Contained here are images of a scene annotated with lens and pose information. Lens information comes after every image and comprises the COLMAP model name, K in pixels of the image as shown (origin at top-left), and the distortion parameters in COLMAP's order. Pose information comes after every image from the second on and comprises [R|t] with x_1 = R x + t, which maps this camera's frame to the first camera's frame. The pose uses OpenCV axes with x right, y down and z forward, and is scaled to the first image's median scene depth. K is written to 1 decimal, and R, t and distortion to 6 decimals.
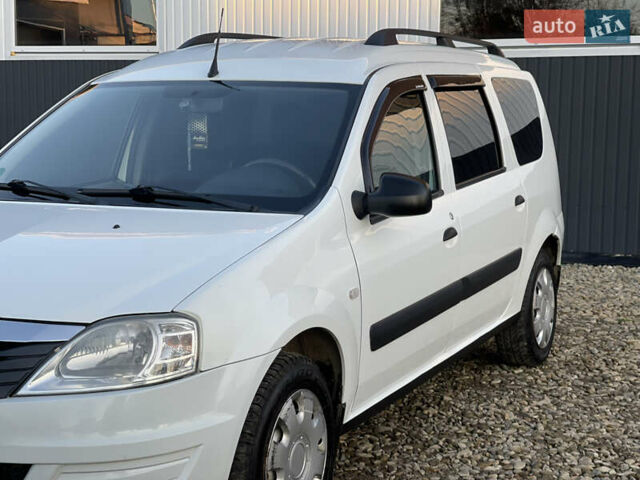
lens RADIAL K [[1171.0, 0, 320.0], [0, 1171.0, 240.0], [0, 0, 1]] dist [0.213053, -0.212666]
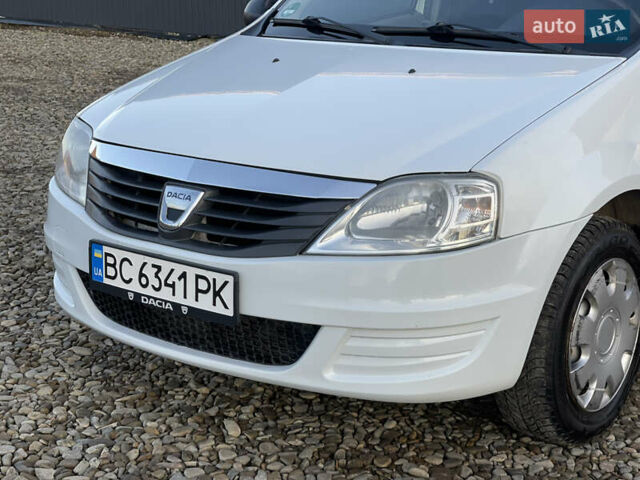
lens RADIAL K [[1171.0, 0, 320.0], [0, 1171.0, 240.0], [0, 0, 1]] dist [0.213053, -0.212666]
pose [[0.969077, 0.047130, -0.242215, -0.015291], [-0.010834, 0.988771, 0.149049, -0.018704], [0.246519, -0.141815, 0.958706, 0.092513]]
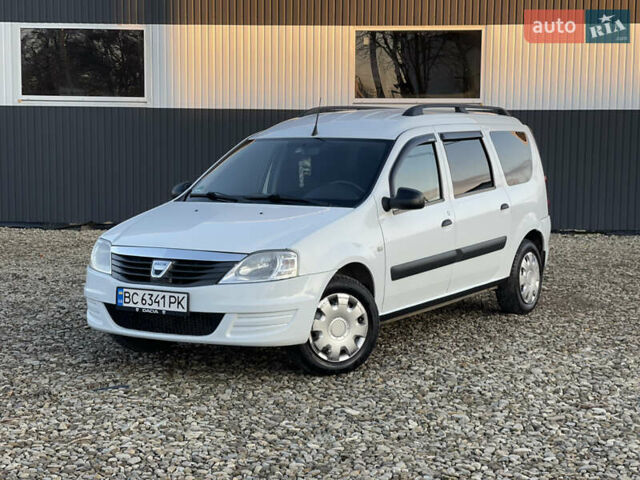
lens RADIAL K [[1171.0, 0, 320.0], [0, 1171.0, 240.0], [0, 0, 1]] dist [0.213053, -0.212666]
pose [[0.992908, 0.004746, -0.118794, 0.185540], [-0.007495, 0.999714, -0.022710, 0.087381], [0.118652, 0.023440, 0.992659, -1.096291]]
